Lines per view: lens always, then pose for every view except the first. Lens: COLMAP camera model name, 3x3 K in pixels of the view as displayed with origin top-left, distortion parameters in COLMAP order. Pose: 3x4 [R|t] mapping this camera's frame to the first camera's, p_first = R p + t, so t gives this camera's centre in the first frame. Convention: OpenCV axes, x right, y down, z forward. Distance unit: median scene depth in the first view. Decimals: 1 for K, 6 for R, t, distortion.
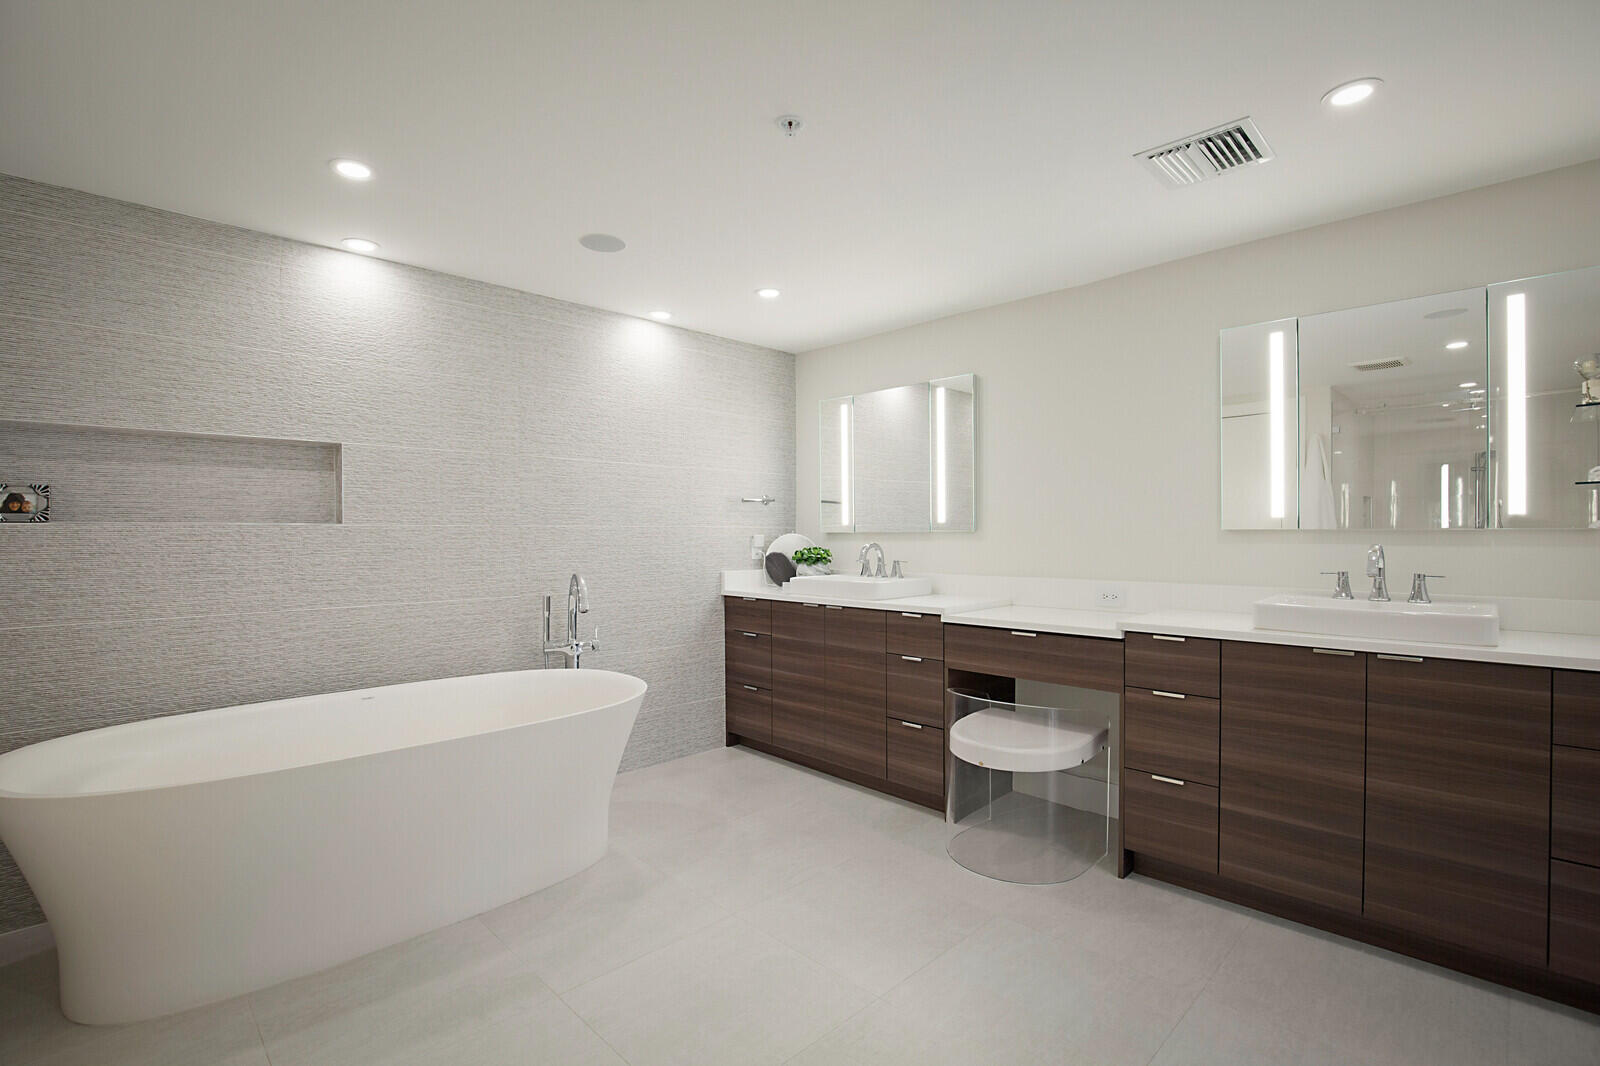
lens RADIAL K [[771.4, 0, 814.8], [0, 771.4, 537.8], [0, 0, 1]] dist [-0.024391, 0.001198]
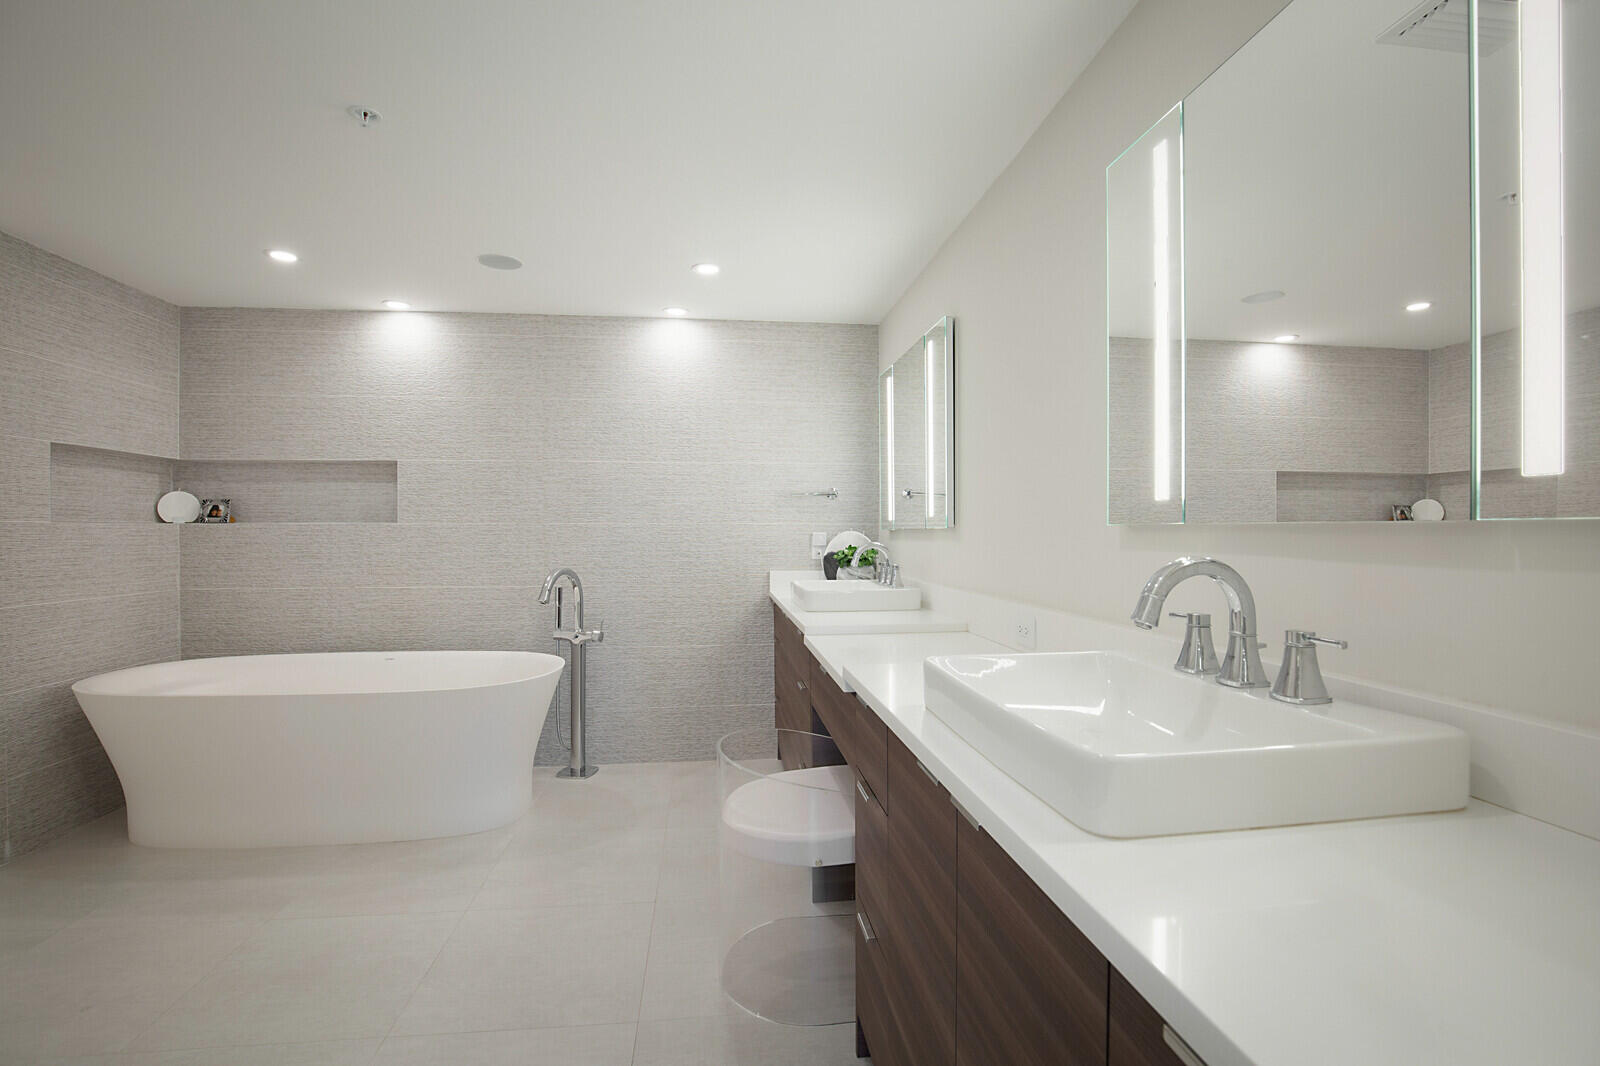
lens RADIAL K [[771.4, 0, 798.6], [0, 771.4, 538.1], [0, 0, 1]] dist [-0.024391, 0.001198]
pose [[0.769780, 0.008432, -0.638253, 0.724198], [-0.005228, 0.999962, 0.006906, -0.004838], [0.638288, -0.001979, 0.769795, 0.428990]]
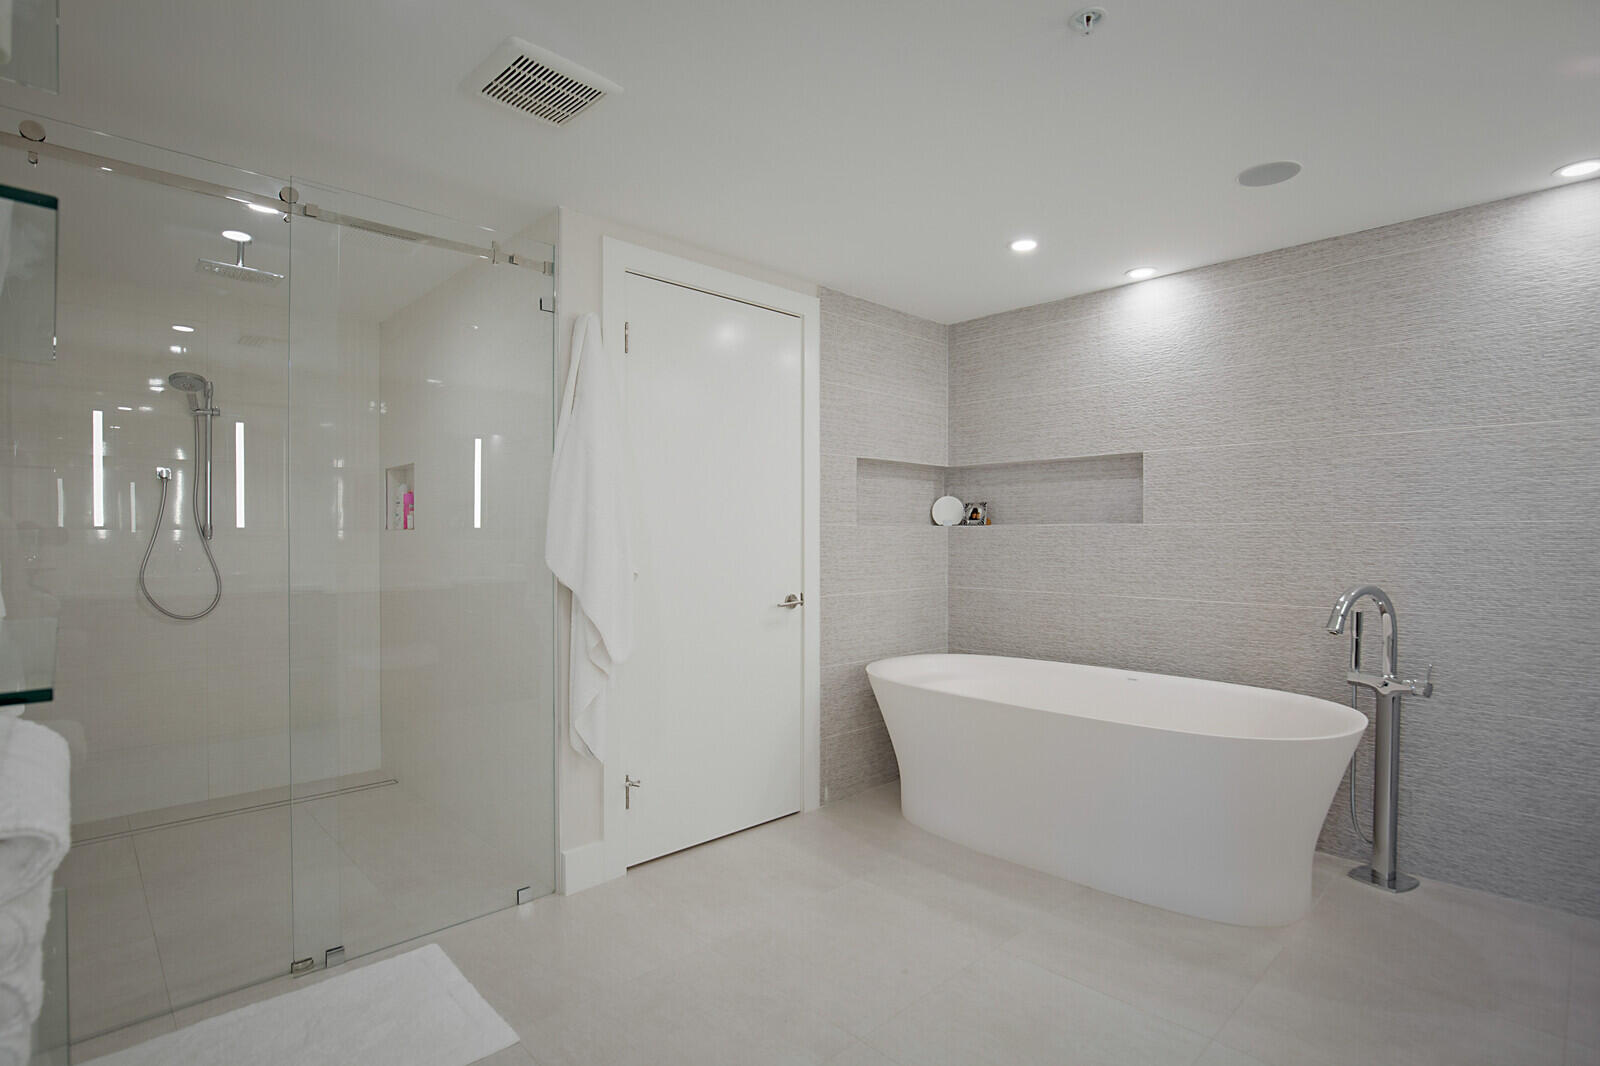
lens RADIAL K [[770.5, 0, 813.2], [0, 770.5, 535.9], [0, 0, 1]] dist [-0.030832, 0.003029]
pose [[-0.025852, 0.006774, -0.999643, 0.517359], [-0.004321, 0.999967, 0.006888, -0.005559], [0.999656, 0.004497, -0.025822, 0.536527]]
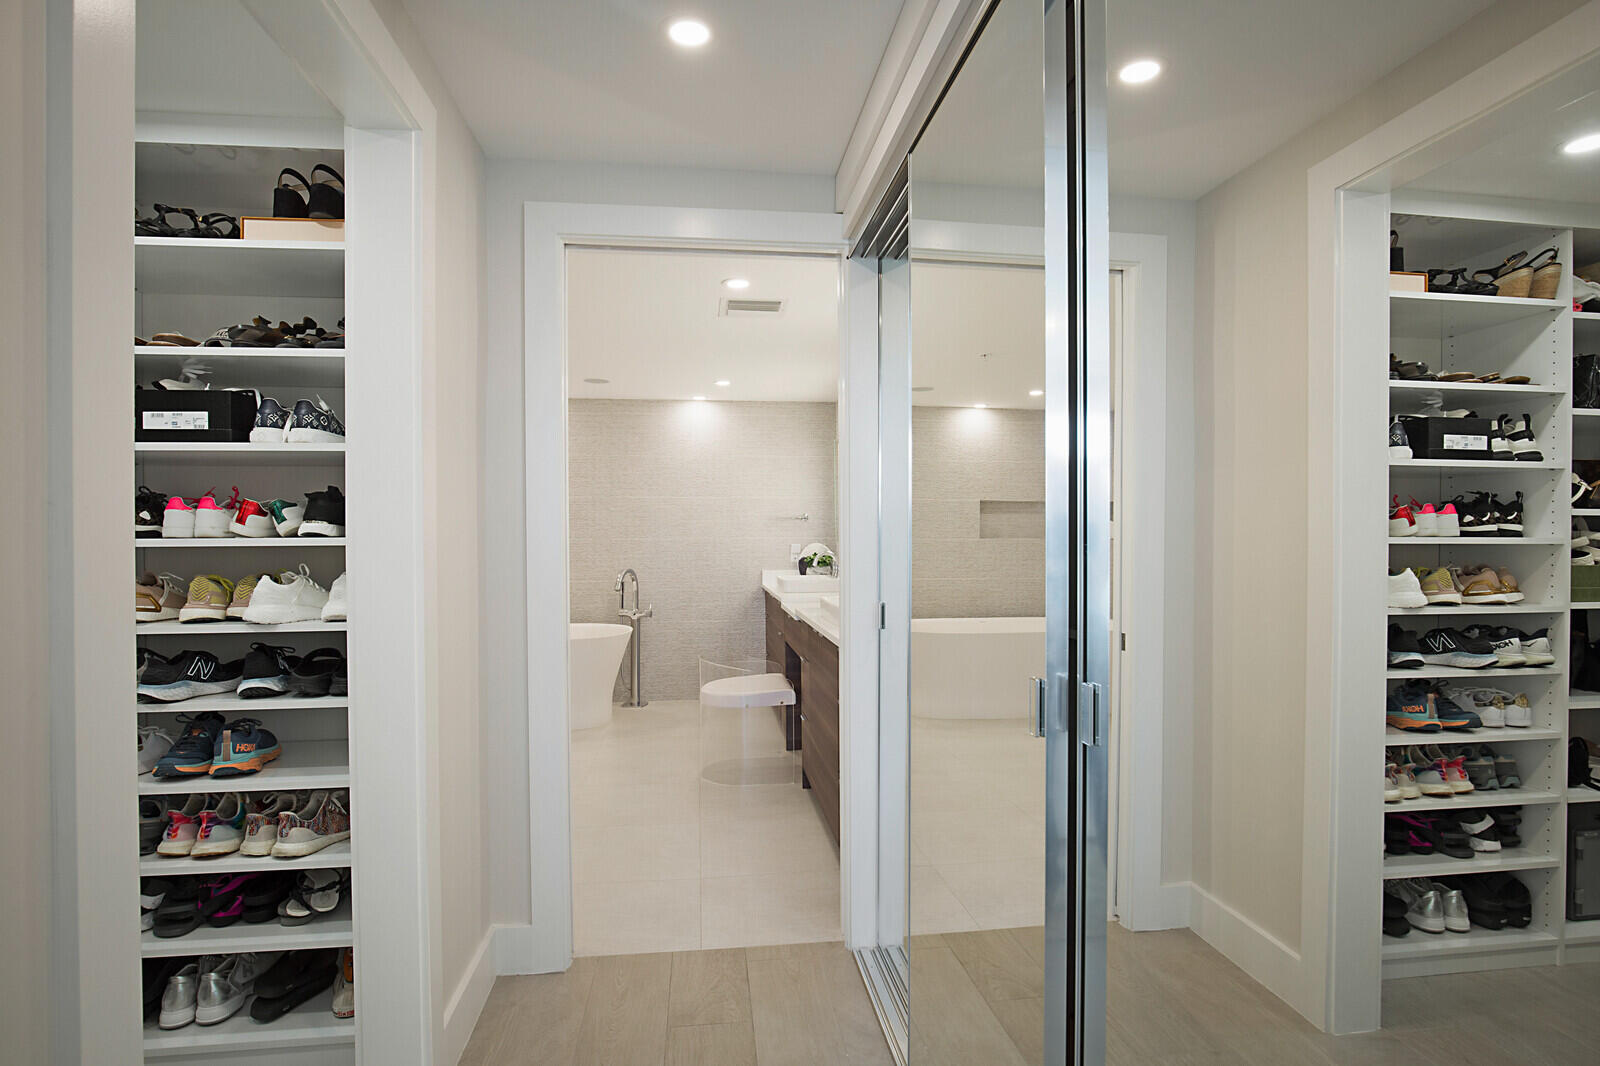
lens RADIAL K [[886.1, 0, 792.8], [0, 886.1, 541.3], [0, 0, 1]] dist [-0.001801, -0.000015]
pose [[0.765886, 0.003298, -0.642968, 1.356485], [-0.000023, 0.999987, 0.005102, -0.024496], [0.642976, -0.003892, 0.765876, -0.267437]]
